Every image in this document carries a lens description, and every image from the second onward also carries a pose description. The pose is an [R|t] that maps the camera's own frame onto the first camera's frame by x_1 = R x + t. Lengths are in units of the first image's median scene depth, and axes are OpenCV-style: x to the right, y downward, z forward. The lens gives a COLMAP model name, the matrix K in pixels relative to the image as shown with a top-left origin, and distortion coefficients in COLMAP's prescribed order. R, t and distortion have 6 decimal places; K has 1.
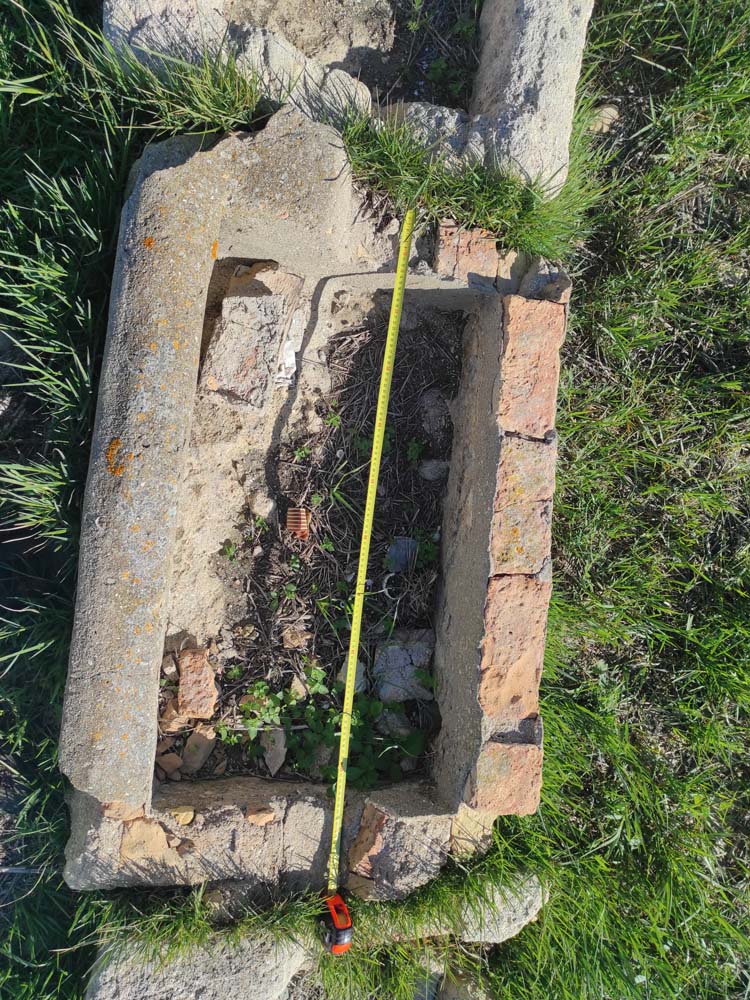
lens RADIAL K [[700.4, 0, 383.7], [0, 700.4, 499.6], [0, 0, 1]] dist [0.069648, -0.047461]
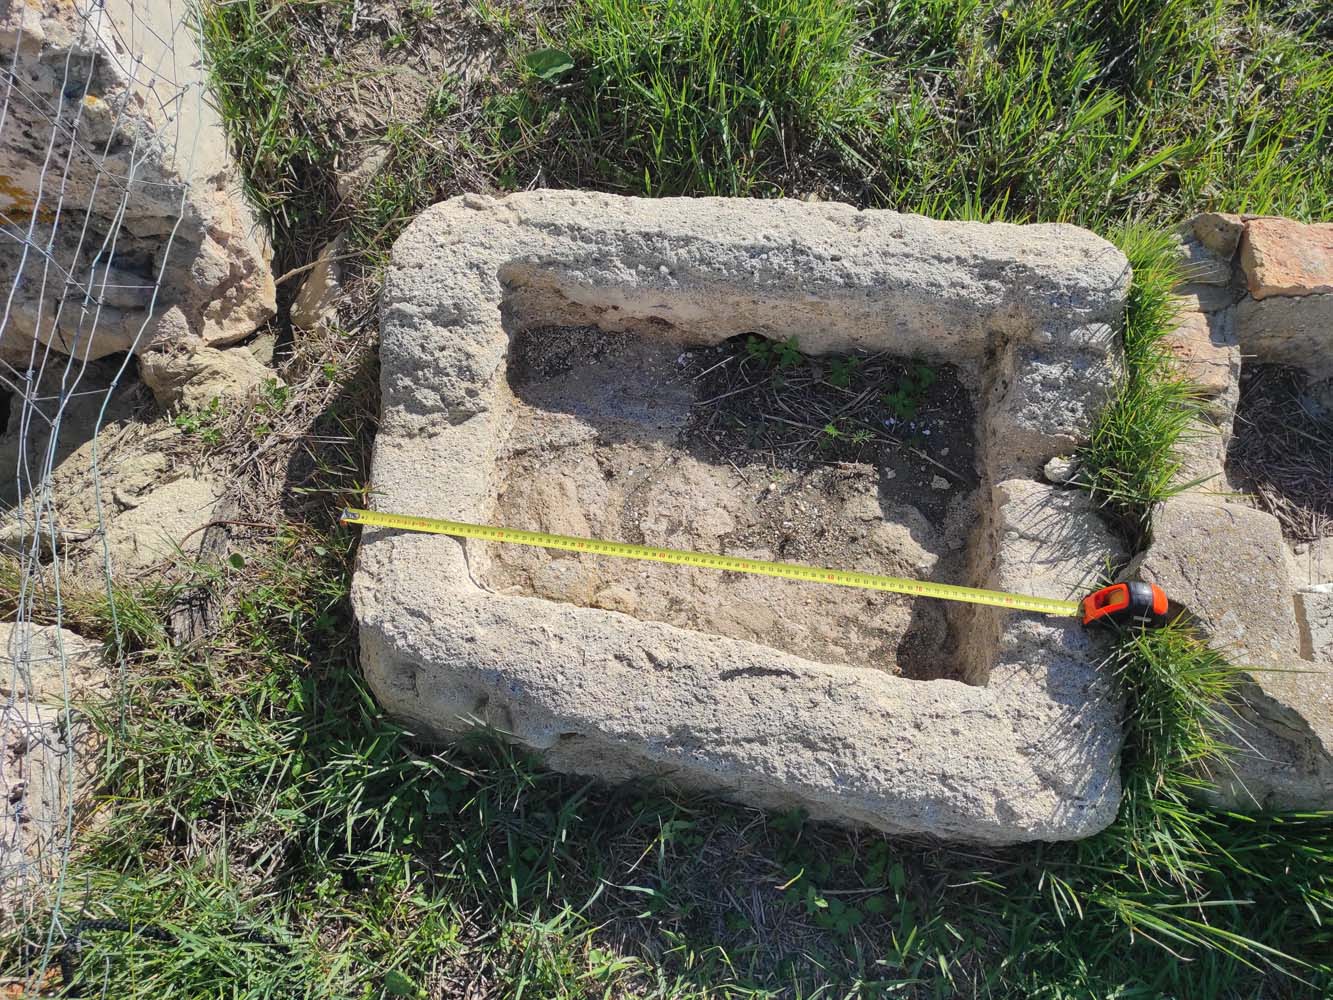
lens RADIAL K [[933.6, 0, 666.5], [0, 933.6, 500.0], [0, 0, 1]] dist [0.069648, -0.047461]
pose [[-0.026948, -0.995079, 0.095351, -0.113582], [0.999592, -0.025916, 0.012037, -0.868662], [-0.009506, 0.095637, 0.995371, 0.029933]]
